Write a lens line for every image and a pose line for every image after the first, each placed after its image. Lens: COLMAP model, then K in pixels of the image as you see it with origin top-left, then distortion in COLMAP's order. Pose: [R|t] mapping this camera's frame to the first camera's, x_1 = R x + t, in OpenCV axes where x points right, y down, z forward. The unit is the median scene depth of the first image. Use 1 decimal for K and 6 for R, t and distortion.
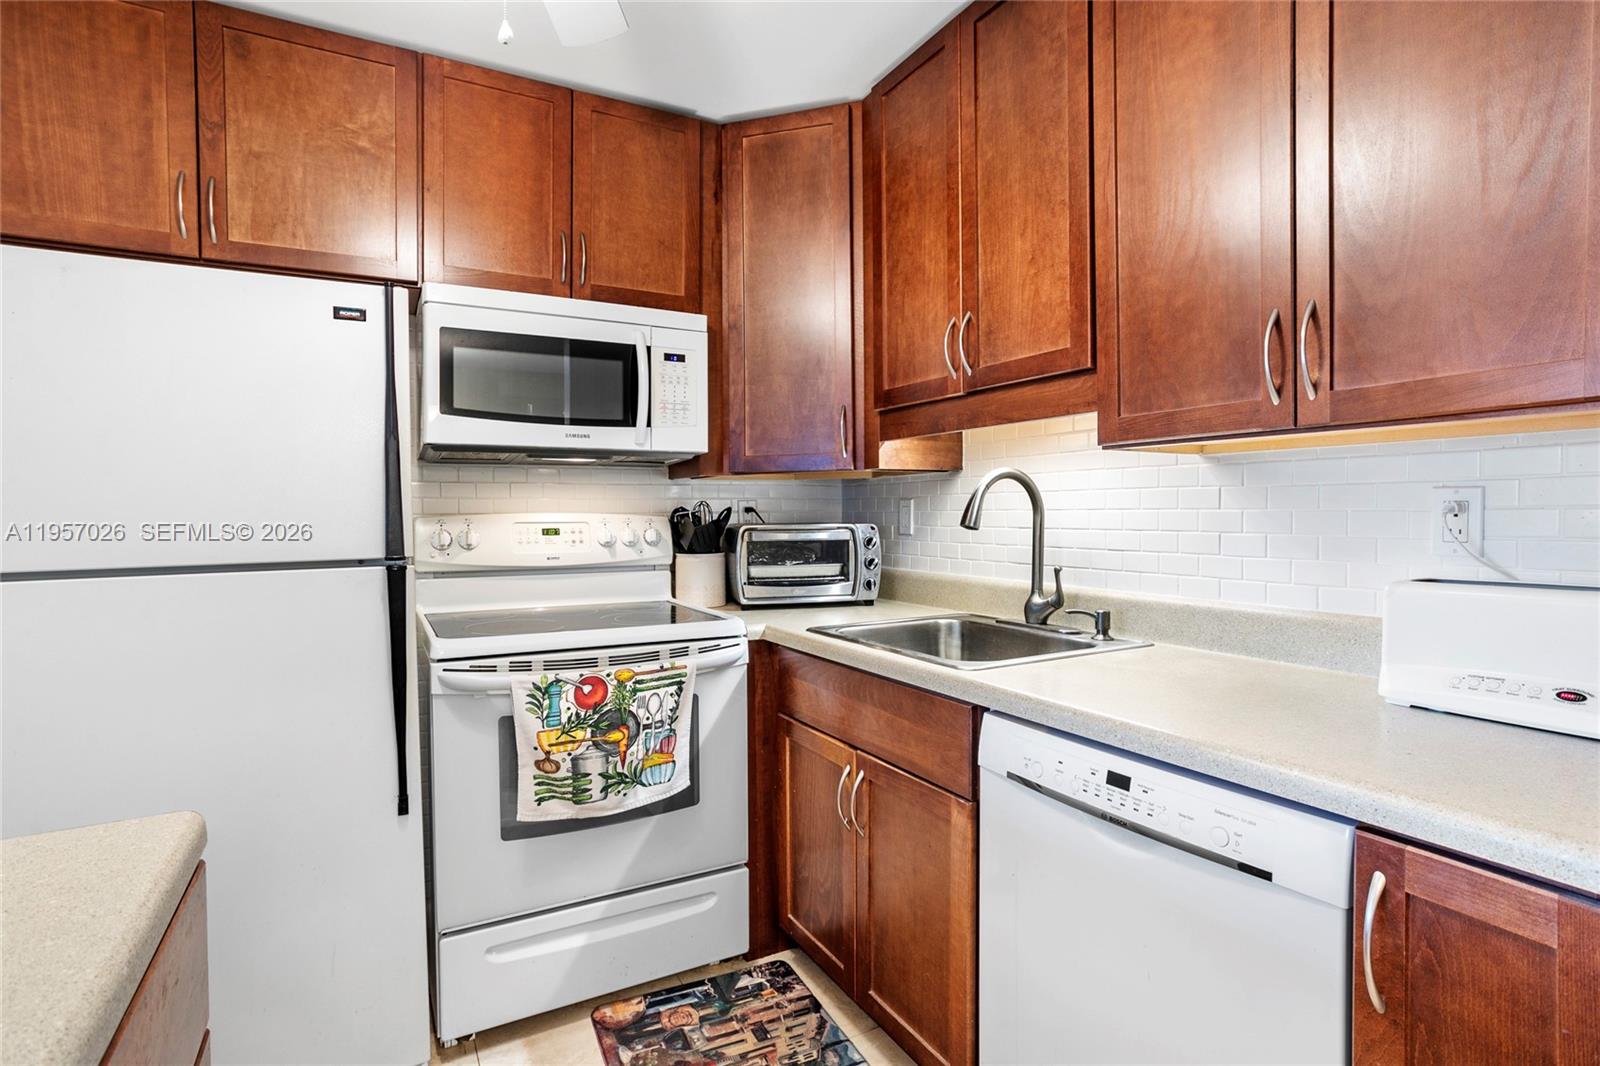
lens RADIAL K [[793.9, 0, 793.4], [0, 793.9, 527.3], [0, 0, 1]] dist [-0.047278, 0.026967]
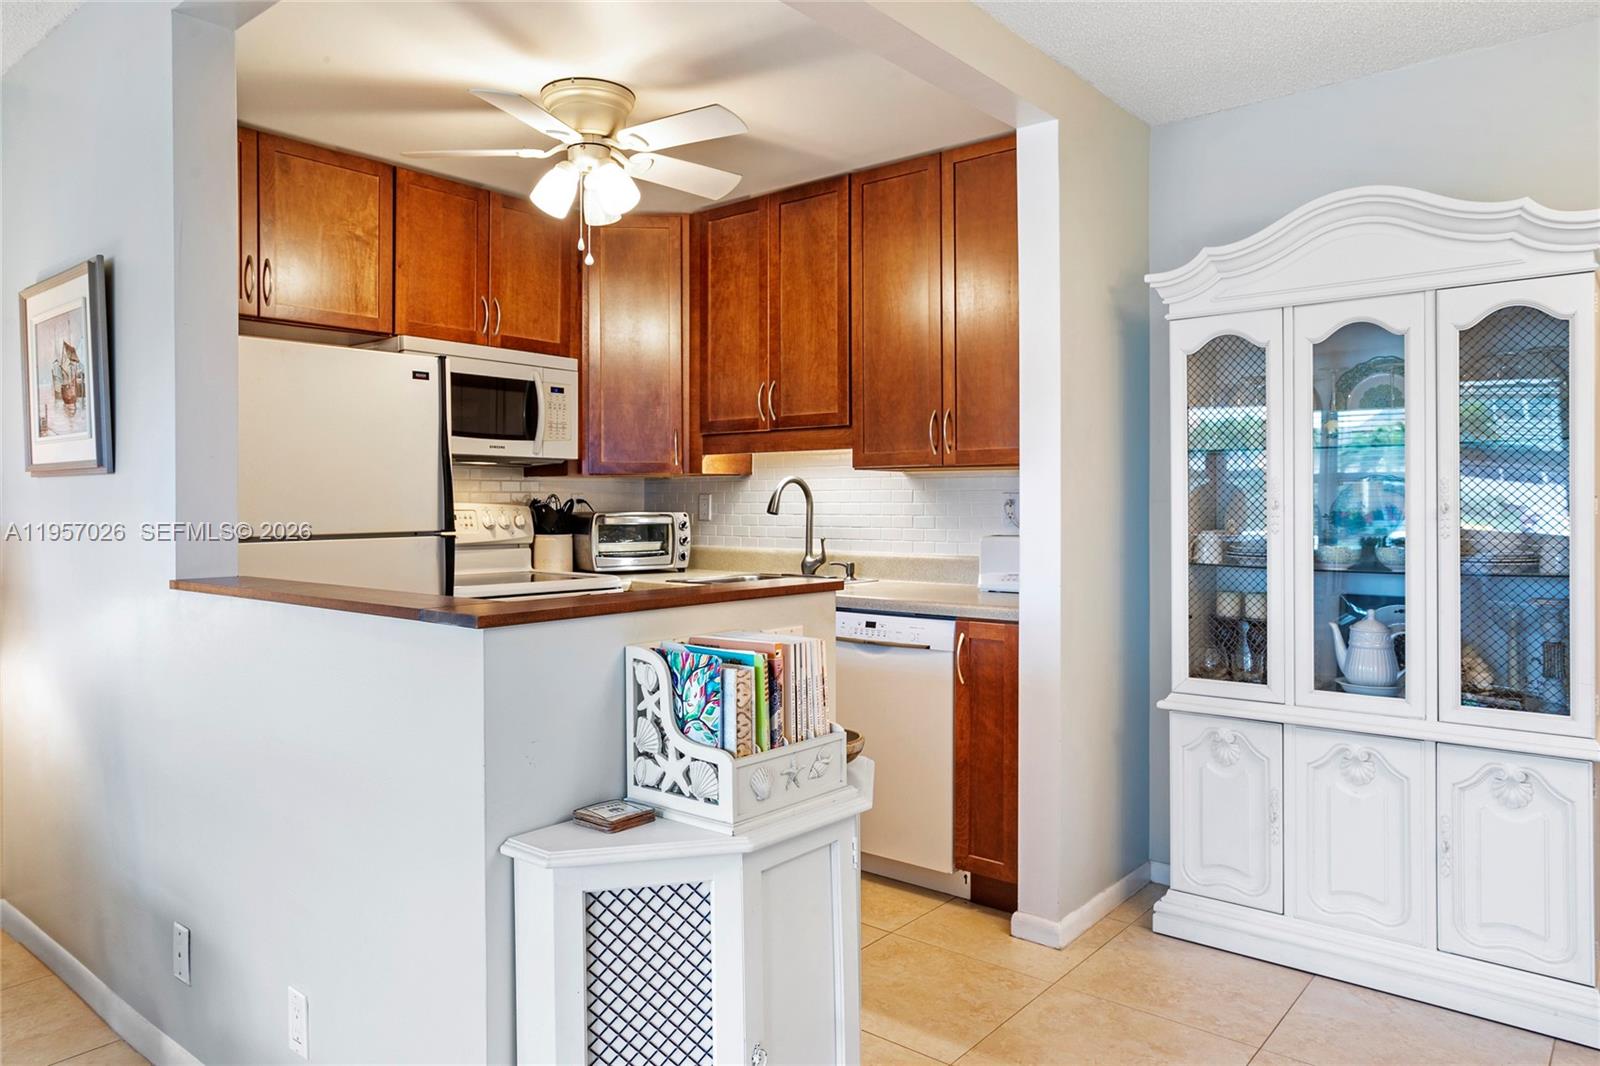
lens RADIAL K [[1056.0, 0, 777.1], [0, 1056.0, 507.2], [0, 0, 1]] dist [-0.010085, 0.010262]
pose [[0.935489, 0.004240, 0.353330, -0.518456], [0.001756, 0.999860, -0.016648, 0.023209], [-0.353351, 0.016194, 0.935351, -0.993246]]
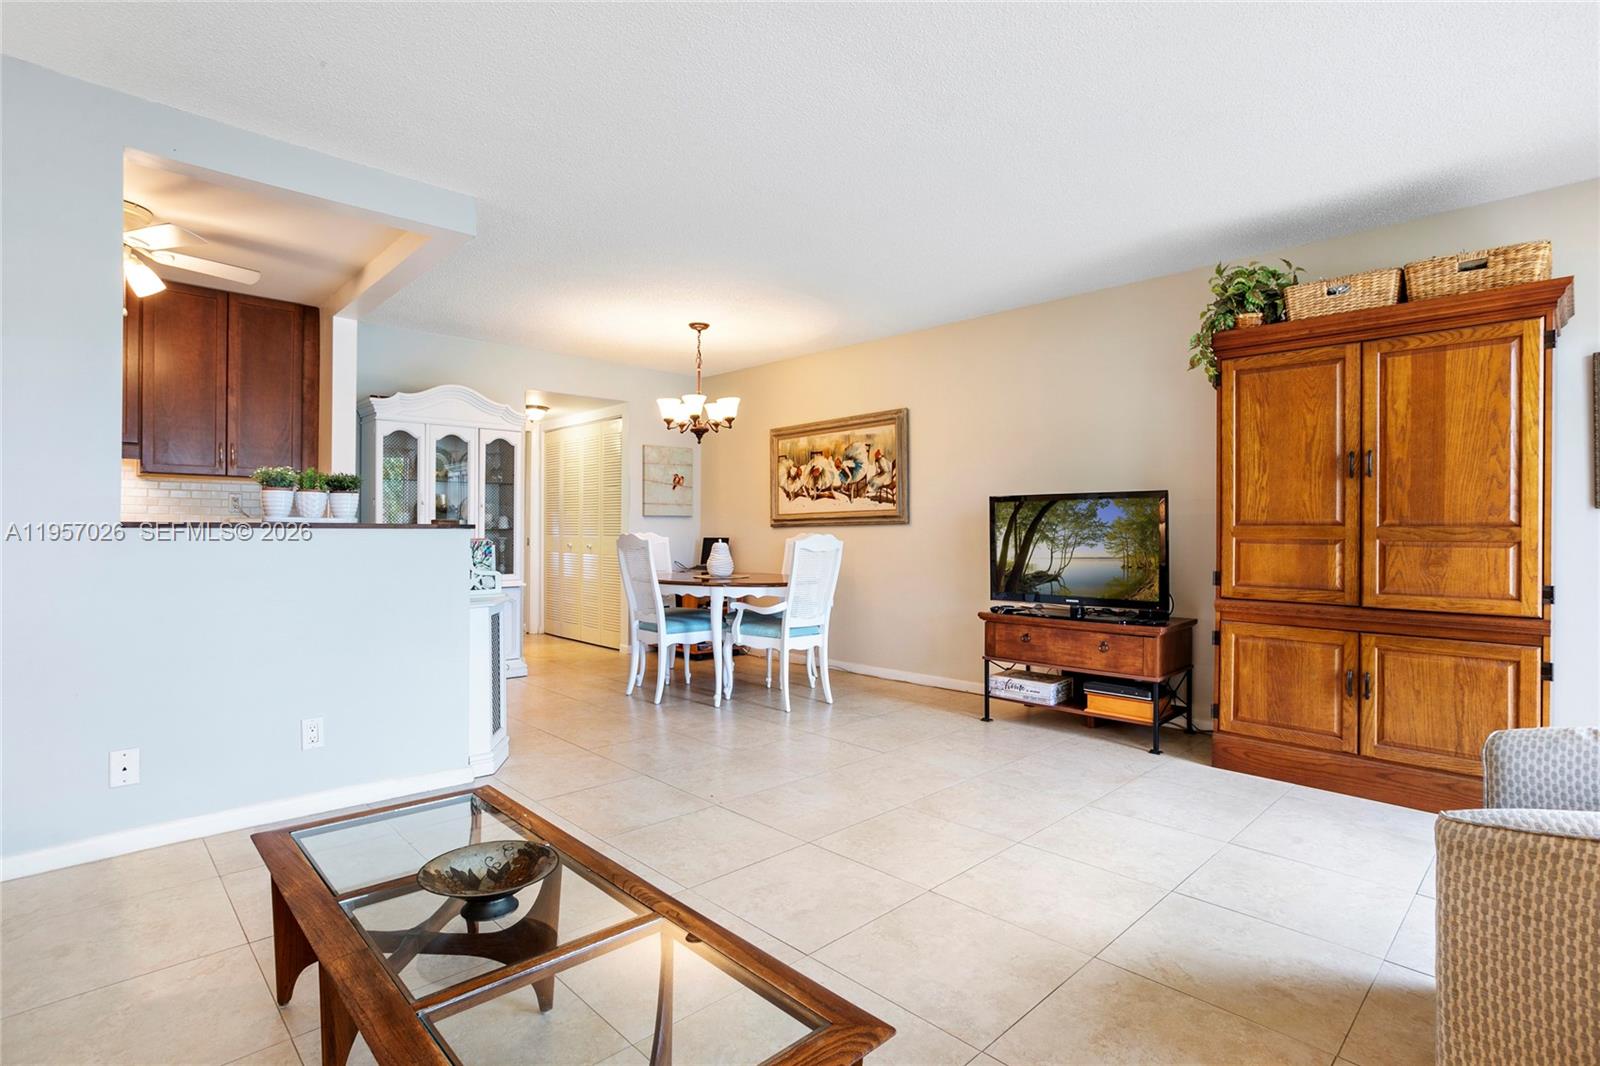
lens RADIAL K [[793.9, 0, 797.3], [0, 793.9, 532.5], [0, 0, 1]] dist [-0.047278, 0.026967]
pose [[-0.255436, 0.006591, 0.966803, -2.267644], [0.019019, 0.999818, -0.001791, 0.124537], [-0.966639, 0.017930, -0.255515, -0.422434]]
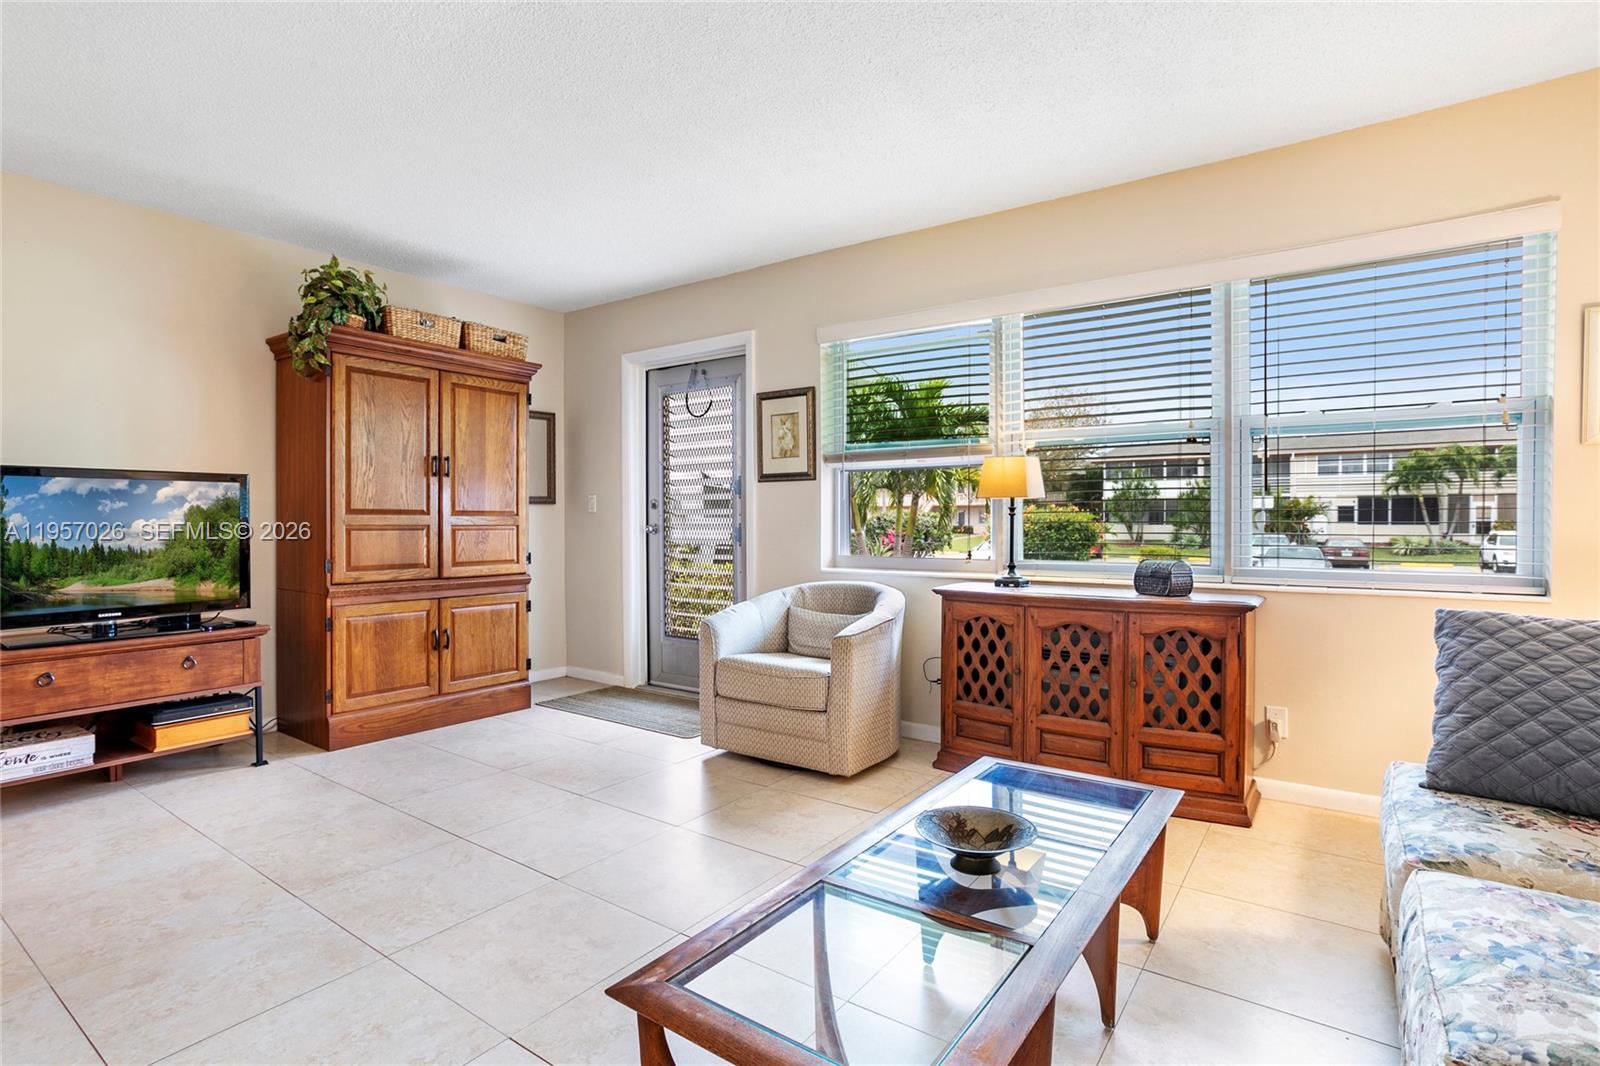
lens RADIAL K [[793.9, 0, 804.7], [0, 793.9, 531.1], [0, 0, 1]] dist [-0.047278, 0.026967]
pose [[-0.898448, 0.018772, -0.438678, -0.977943], [0.001691, 0.999226, 0.039295, 0.094040], [0.439076, 0.034562, -0.897785, 0.310676]]
